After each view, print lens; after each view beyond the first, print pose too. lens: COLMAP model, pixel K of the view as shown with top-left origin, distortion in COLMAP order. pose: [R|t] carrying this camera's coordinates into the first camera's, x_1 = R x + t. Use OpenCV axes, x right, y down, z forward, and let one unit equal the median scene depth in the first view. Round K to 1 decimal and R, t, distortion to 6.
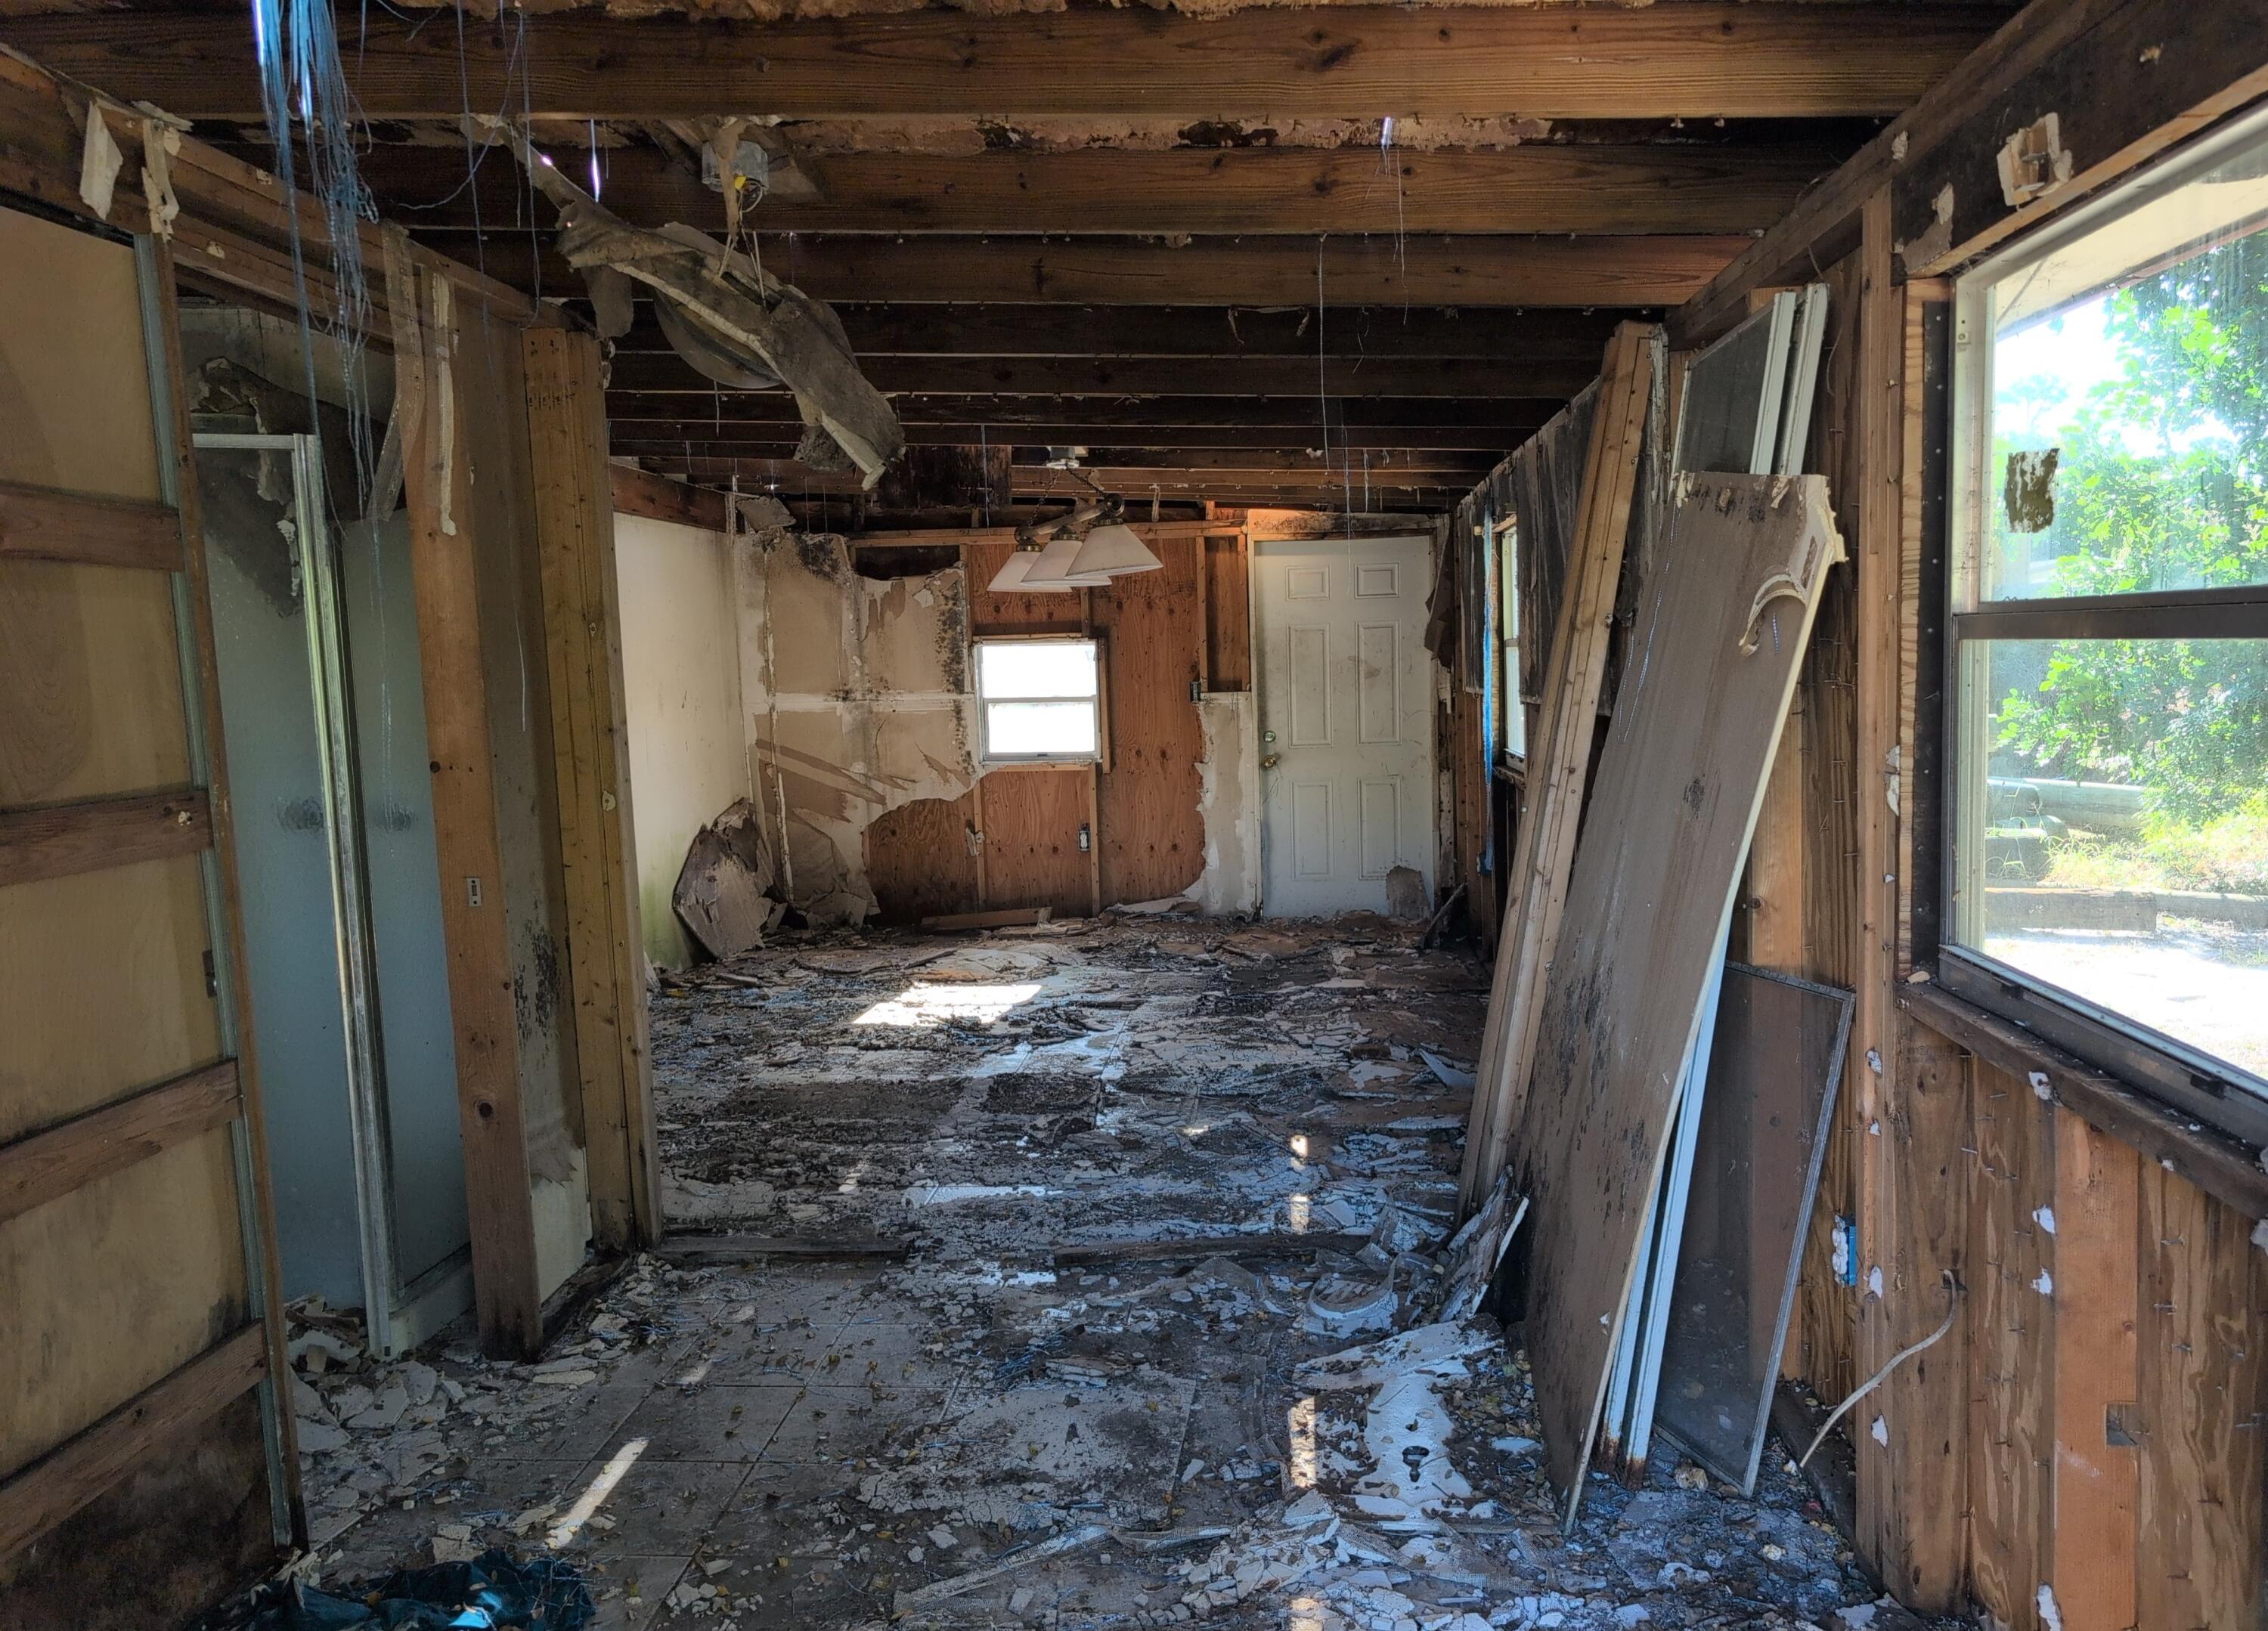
lens RADIAL K [[1610.0, 0, 1131.4], [0, 1610.0, 855.8], [0, 0, 1]] dist [0.011184, -0.007906]
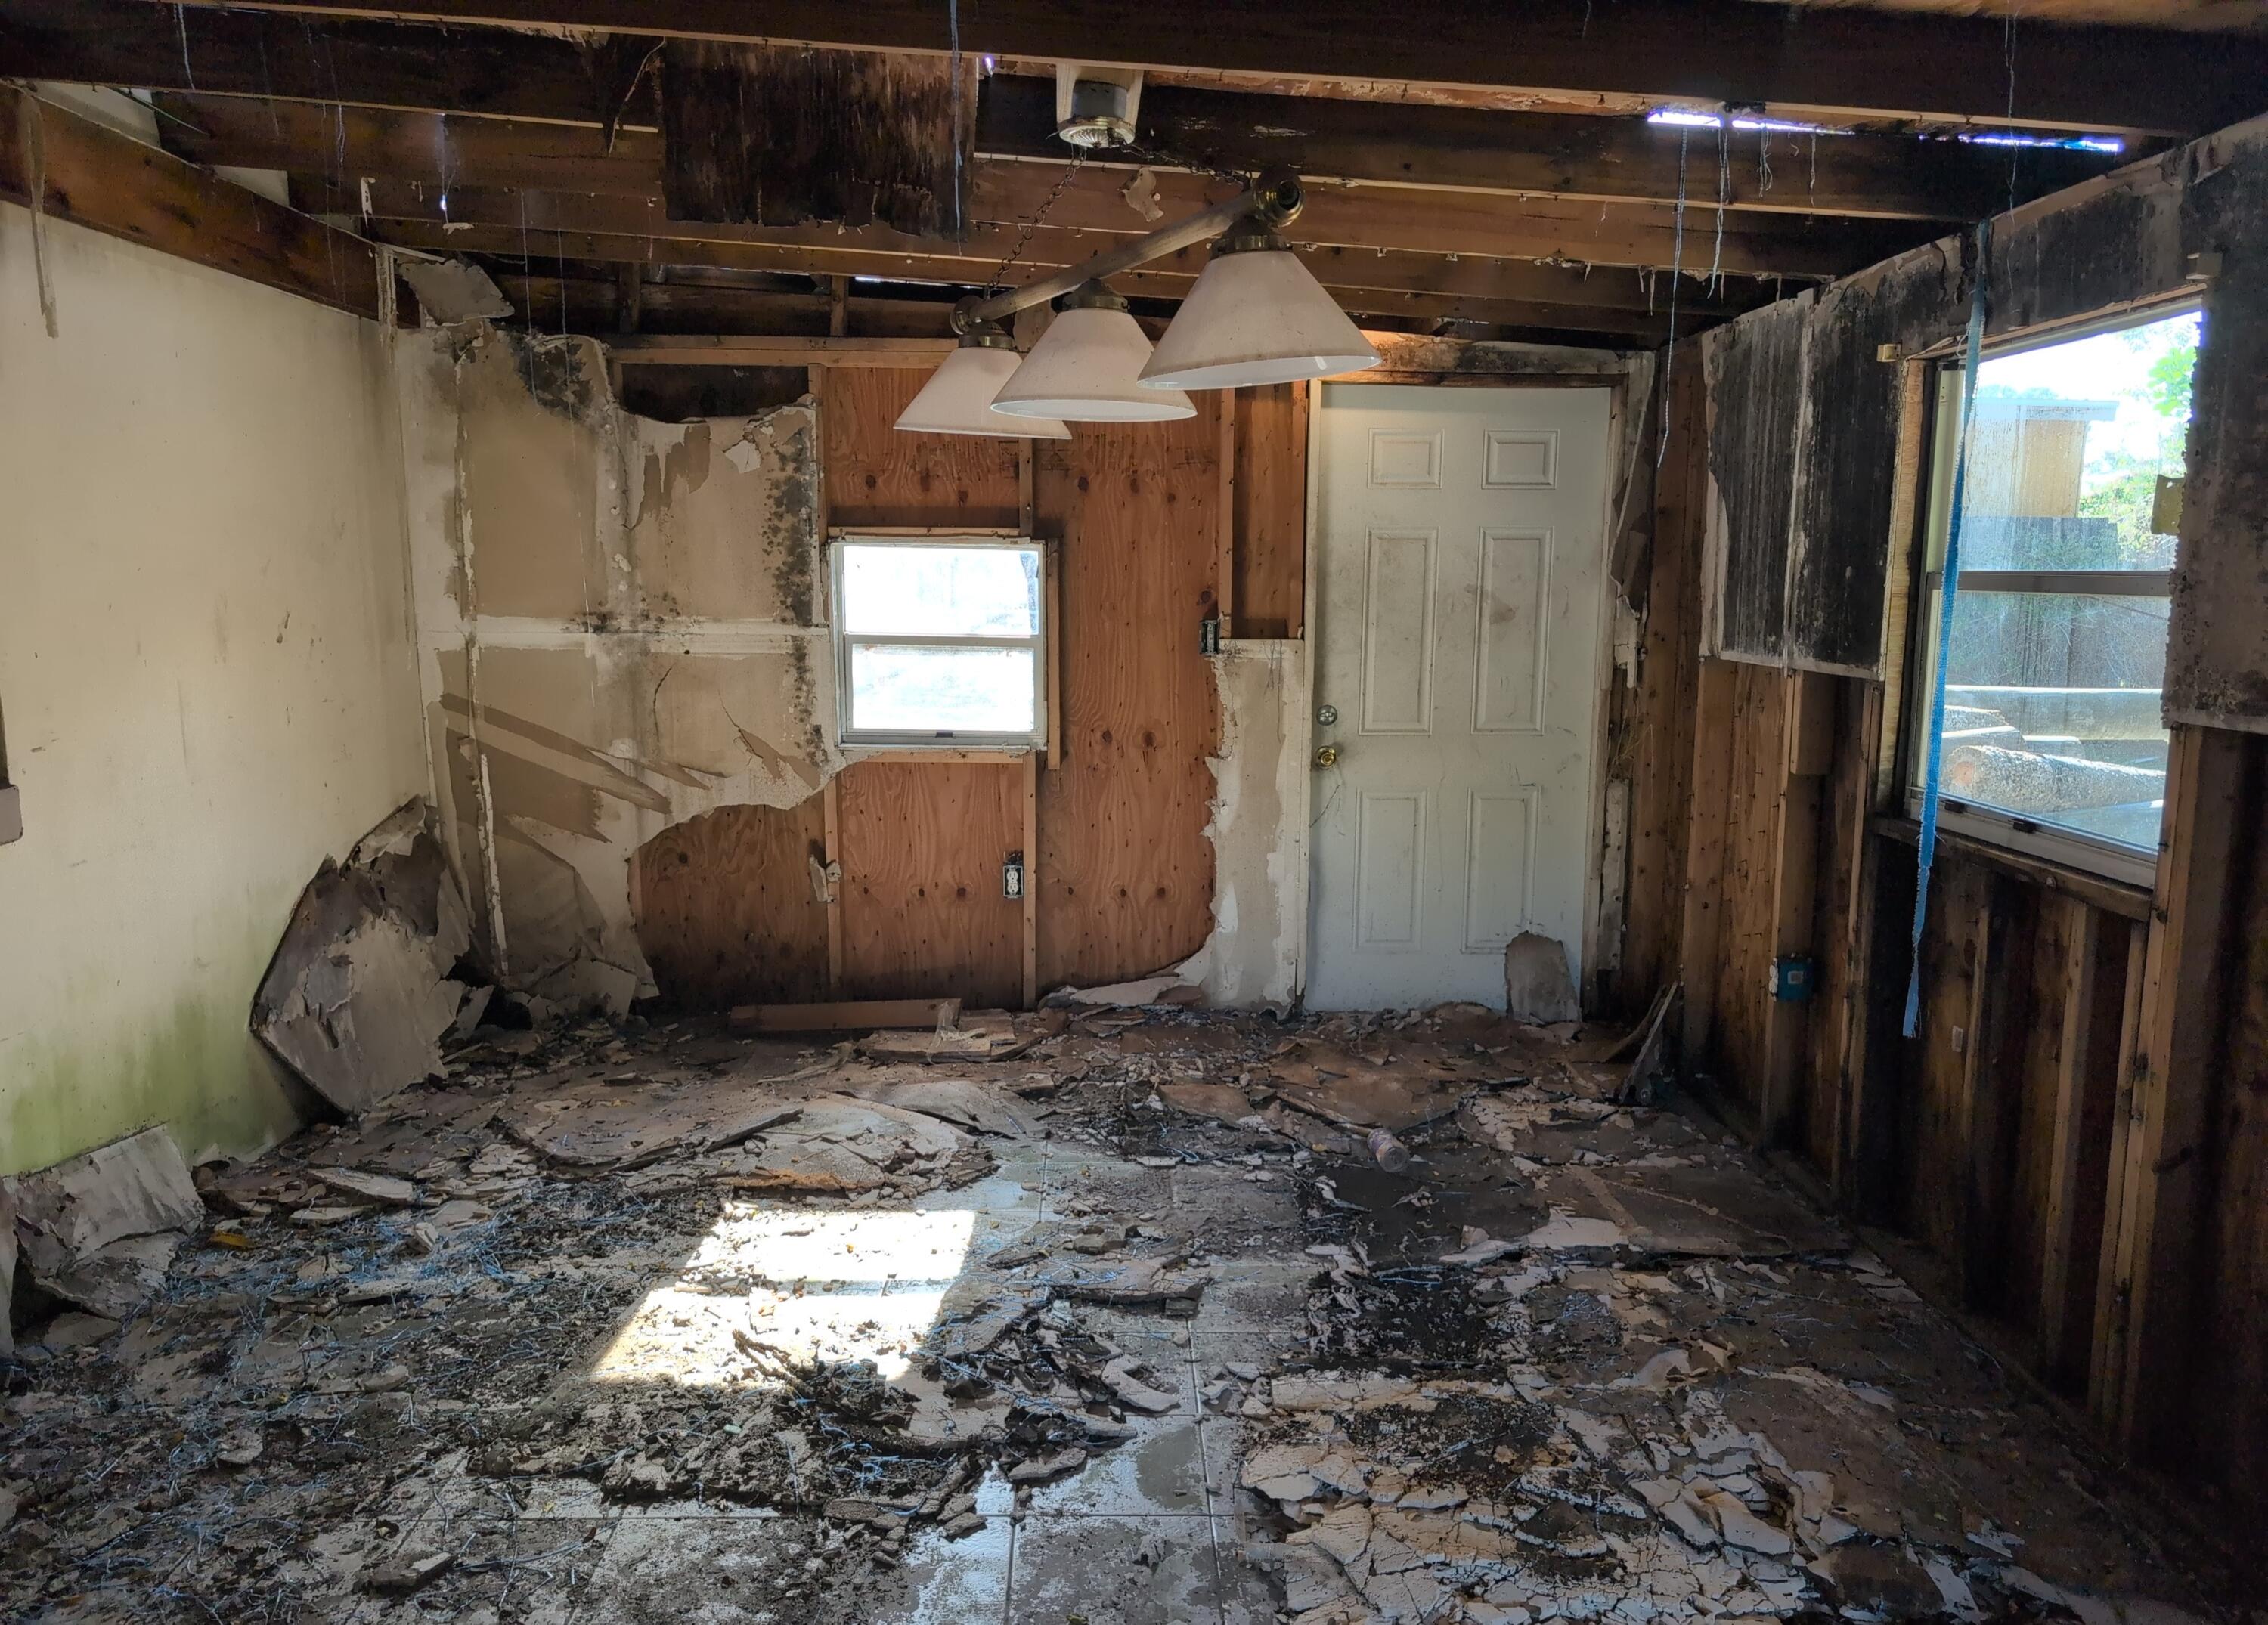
lens RADIAL K [[1674.2, 0, 1129.6], [0, 1674.2, 851.2], [0, 0, 1]] dist [-0.026181, -0.001010]
pose [[0.992857, 0.016863, 0.118112, -0.060157], [-0.022448, 0.998684, 0.046120, -0.050581], [-0.117179, -0.048441, 0.991929, 0.388827]]
